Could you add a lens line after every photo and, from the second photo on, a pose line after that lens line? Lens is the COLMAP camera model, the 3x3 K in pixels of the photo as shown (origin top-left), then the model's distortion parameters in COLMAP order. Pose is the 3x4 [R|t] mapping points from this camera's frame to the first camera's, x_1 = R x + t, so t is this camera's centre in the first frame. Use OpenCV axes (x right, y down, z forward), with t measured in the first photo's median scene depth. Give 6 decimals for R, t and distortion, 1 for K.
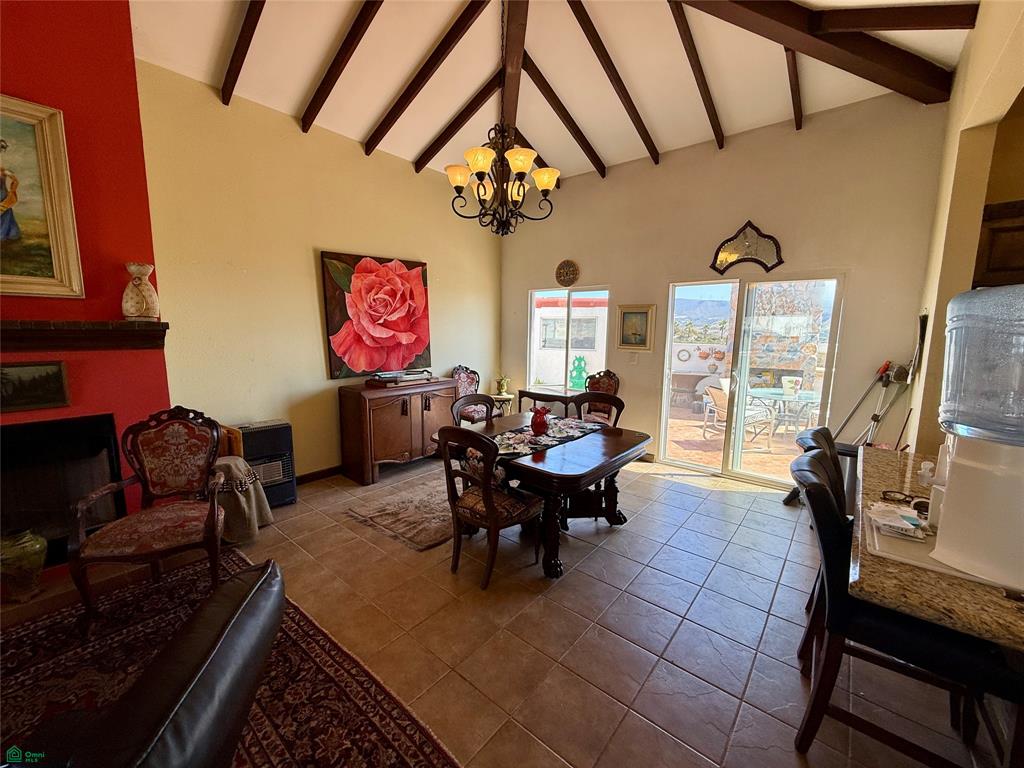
lens RADIAL K [[408.1, 0, 510.2], [0, 408.1, 382.9], [0, 0, 1]] dist [0.000174, 0.000889]
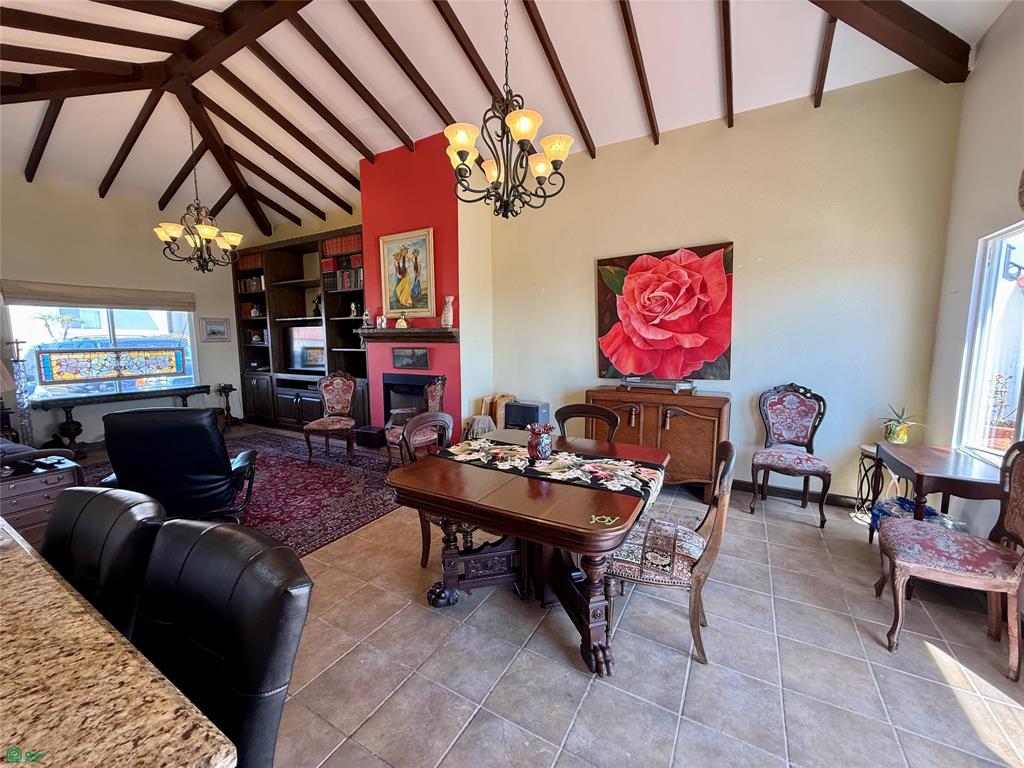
lens RADIAL K [[408.1, 0, 509.3], [0, 408.1, 383.2], [0, 0, 1]] dist [0.000174, 0.000889]
pose [[0.176205, 0.100926, -0.979166, 0.538329], [-0.126969, 0.988751, 0.079066, -0.046515], [0.976130, 0.110392, 0.187037, 0.534624]]
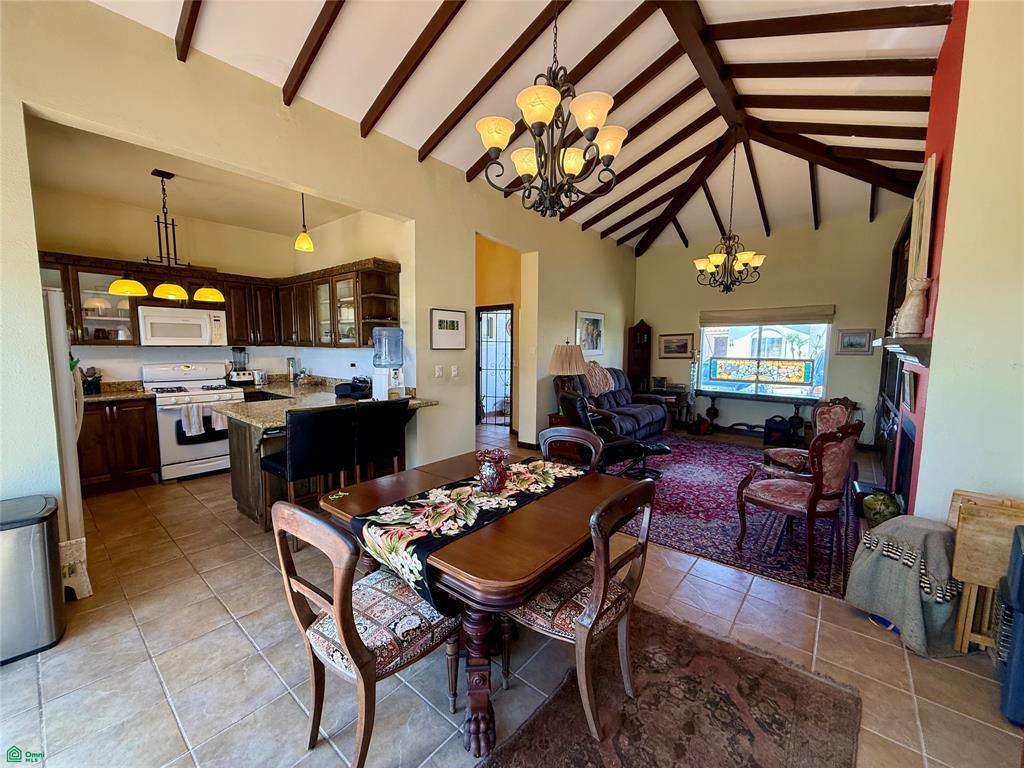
lens RADIAL K [[408.1, 0, 510.0], [0, 408.1, 384.0], [0, 0, 1]] dist [0.000174, 0.000889]
pose [[-0.999808, -0.017615, -0.008551, 0.034424], [-0.019104, 0.973336, 0.228588, -0.138141], [0.004297, 0.228708, -0.973486, 1.102337]]
